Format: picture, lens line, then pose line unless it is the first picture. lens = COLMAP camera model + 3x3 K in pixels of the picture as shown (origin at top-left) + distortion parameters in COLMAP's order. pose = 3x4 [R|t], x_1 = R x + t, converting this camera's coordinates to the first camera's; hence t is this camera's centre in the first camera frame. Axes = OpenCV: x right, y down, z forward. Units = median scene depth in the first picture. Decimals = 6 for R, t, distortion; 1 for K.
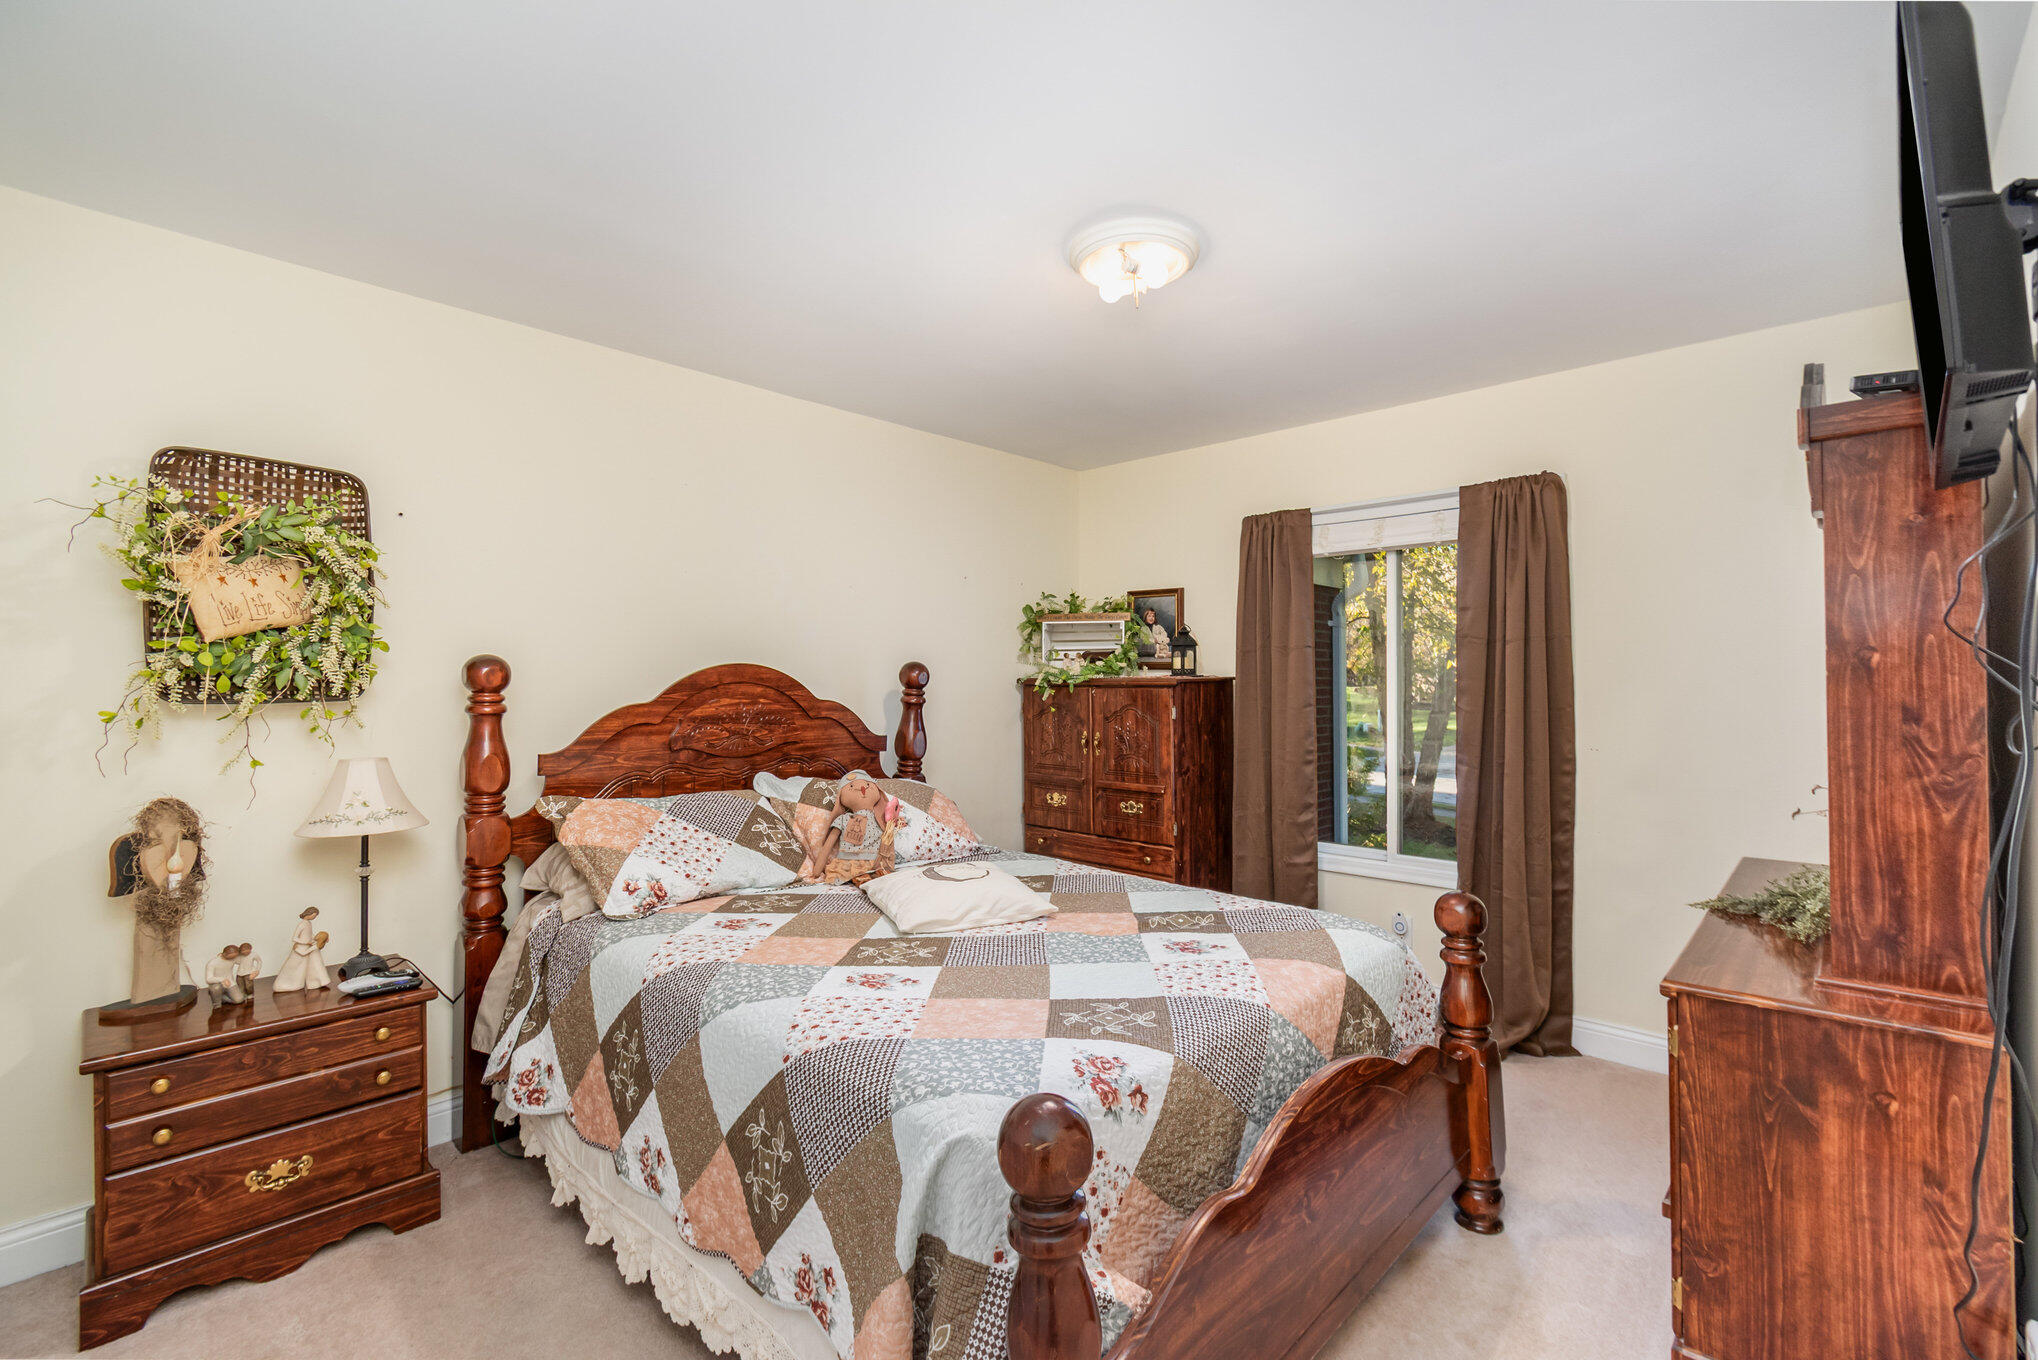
lens RADIAL K [[905.7, 0, 1027.5], [0, 905.7, 680.6], [0, 0, 1]] dist [0.001685, -0.000236]
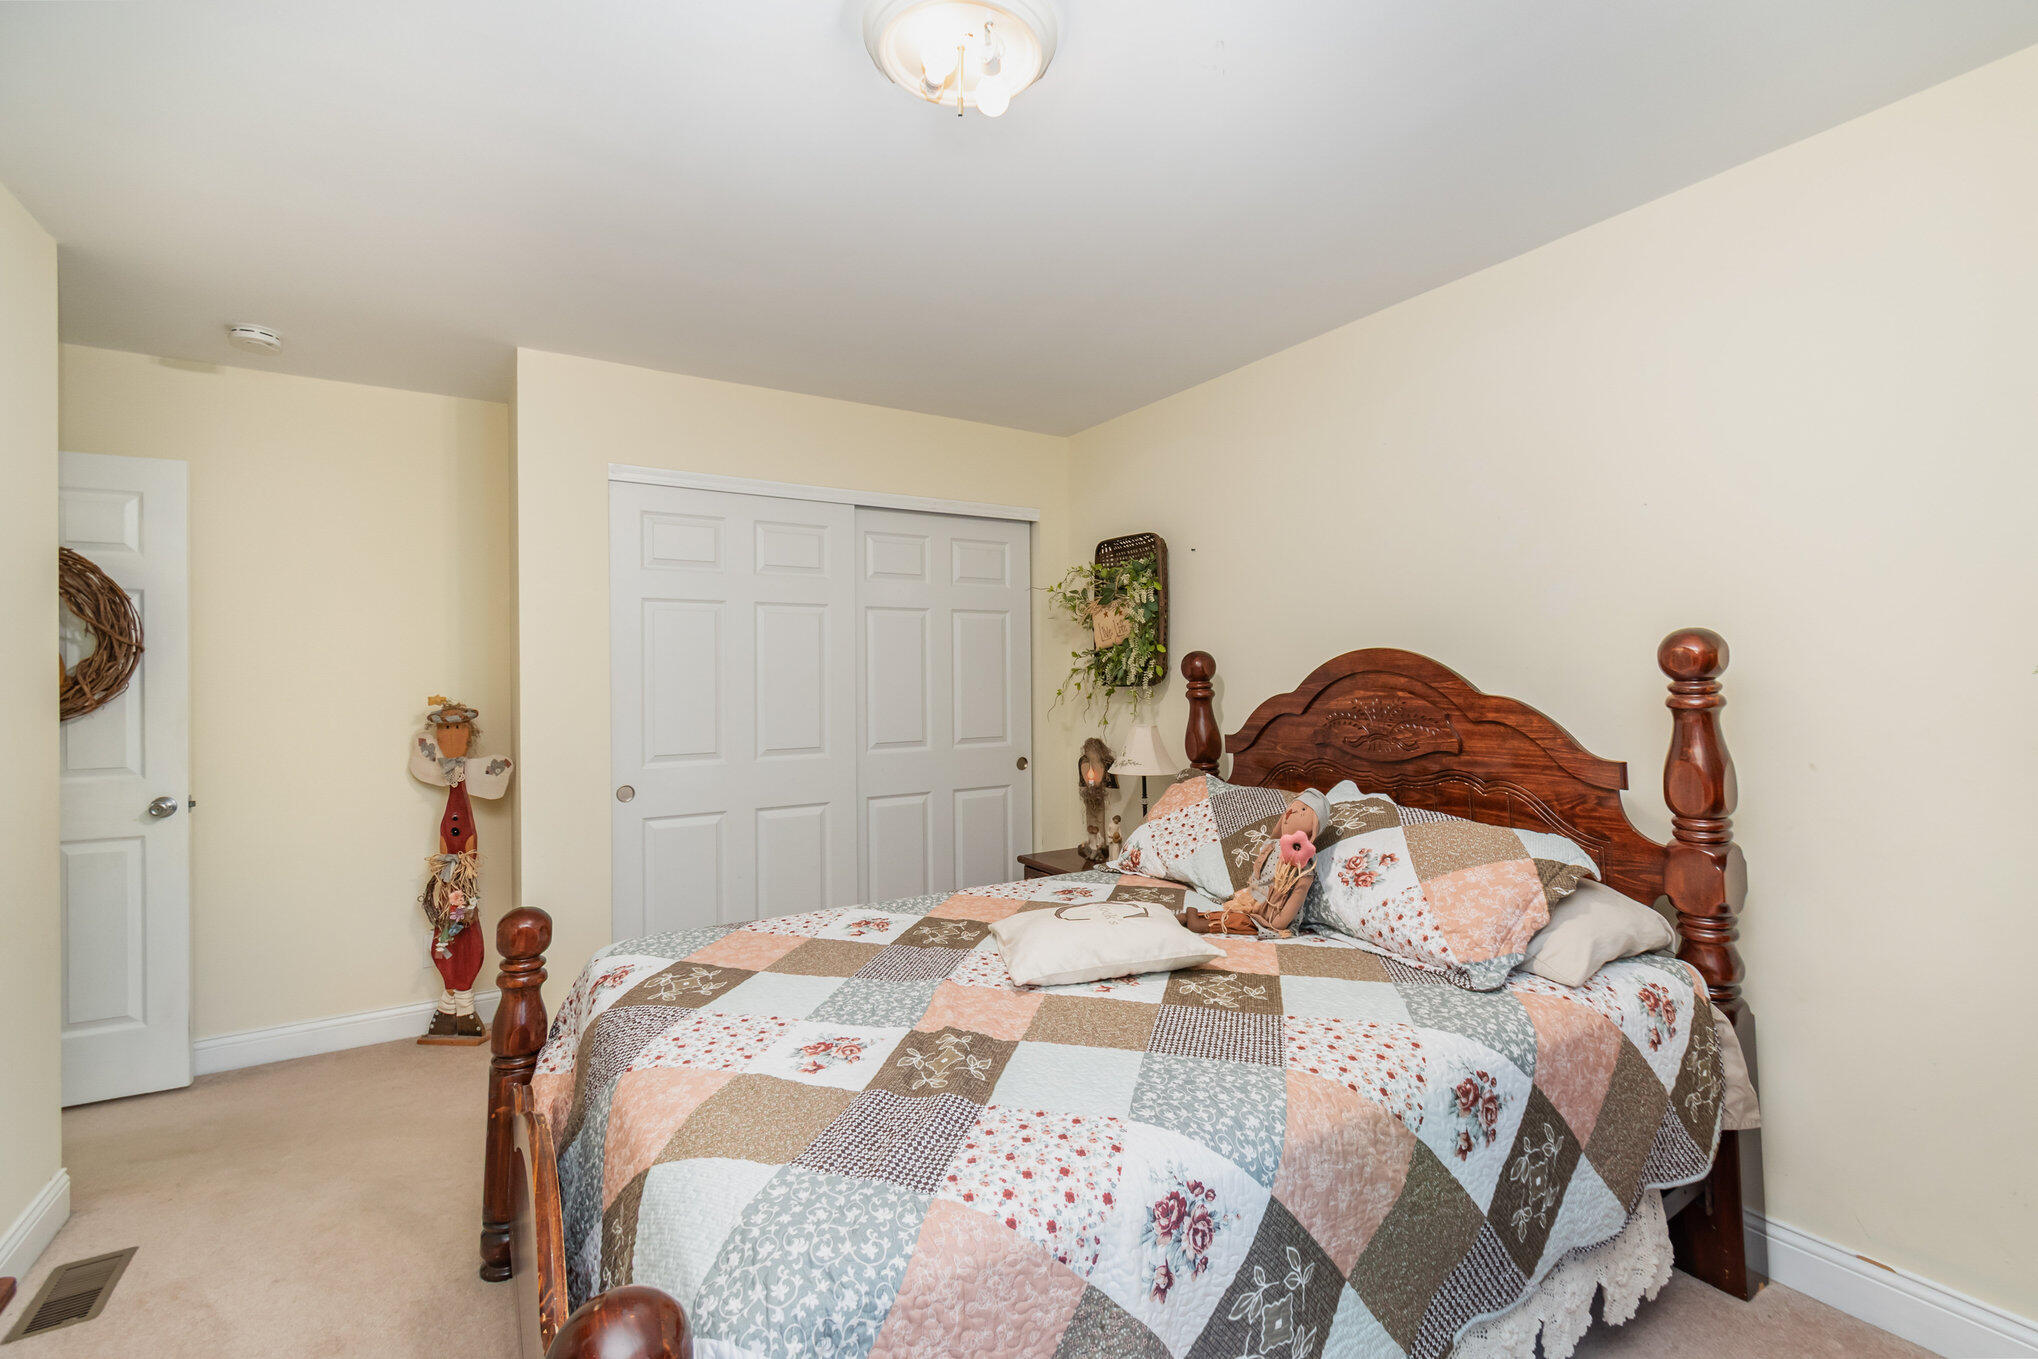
lens RADIAL K [[905.7, 0, 1029.7], [0, 905.7, 674.9], [0, 0, 1]] dist [0.001685, -0.000236]
pose [[-0.263318, 0.005410, -0.964694, 0.687374], [0.015951, 0.999872, 0.001254, -0.000881], [0.964577, -0.015058, -0.263371, 1.116343]]
